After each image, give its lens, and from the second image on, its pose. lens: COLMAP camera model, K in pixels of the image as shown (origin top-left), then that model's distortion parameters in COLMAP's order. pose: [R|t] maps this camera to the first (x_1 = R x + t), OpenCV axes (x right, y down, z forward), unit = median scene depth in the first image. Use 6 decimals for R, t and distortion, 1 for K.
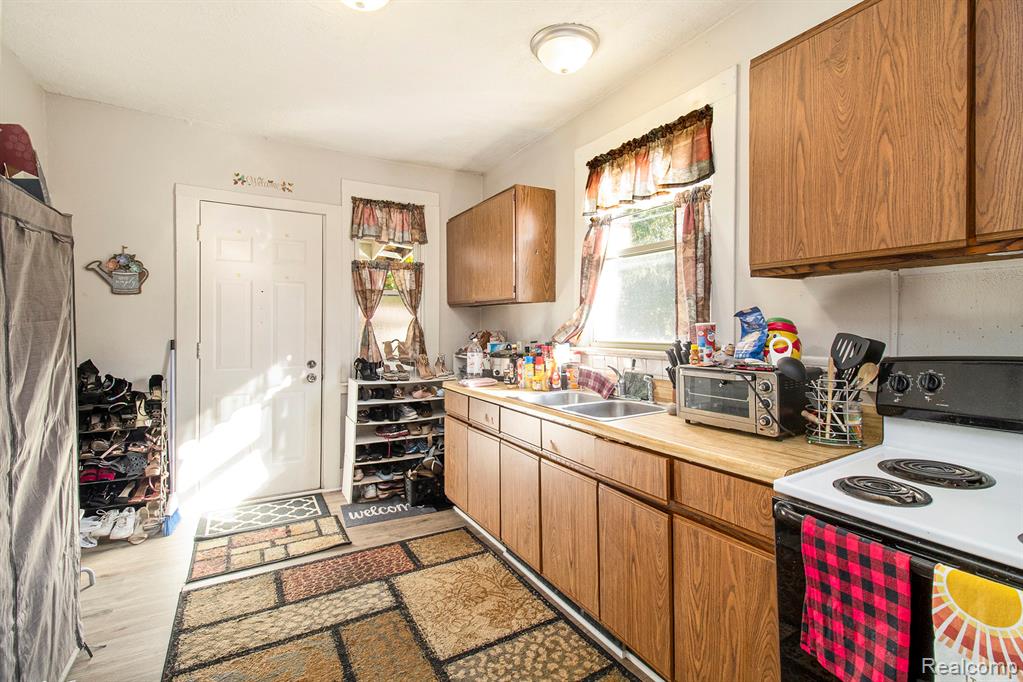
lens RADIAL K [[466.2, 0, 520.3], [0, 466.2, 327.1], [0, 0, 1]] dist [-0.000267, -0.022086]
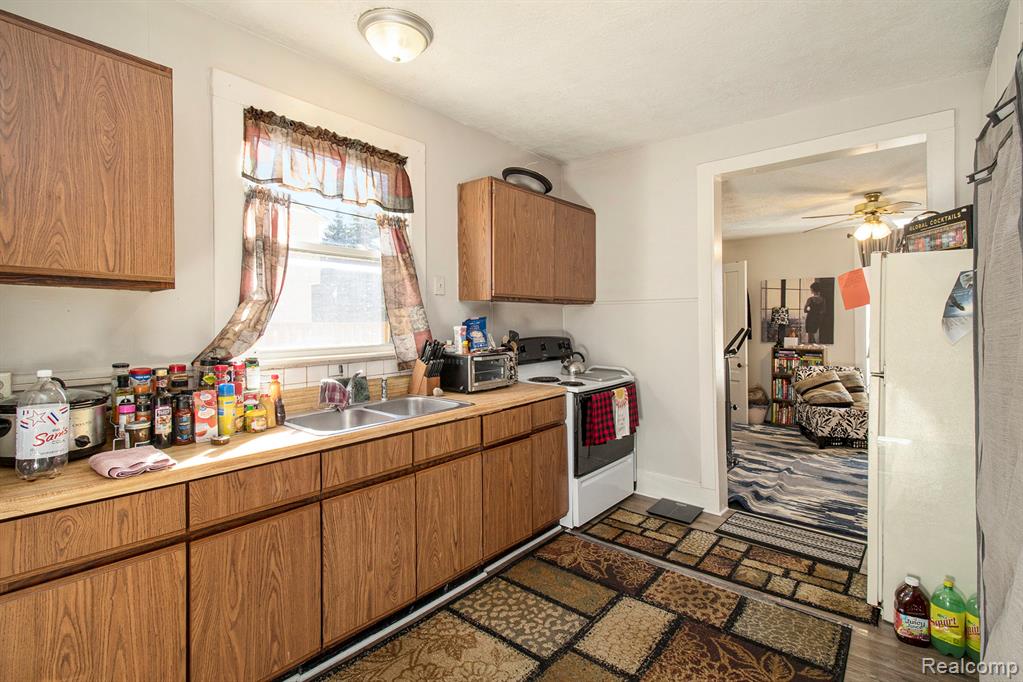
lens RADIAL K [[466.2, 0, 520.3], [0, 466.2, 327.1], [0, 0, 1]] dist [-0.000267, -0.022086]
pose [[-0.328225, -0.000164, 0.944600, -0.987695], [0.011428, 0.999926, 0.004144, -0.009026], [-0.944530, 0.012155, -0.328199, 1.216820]]
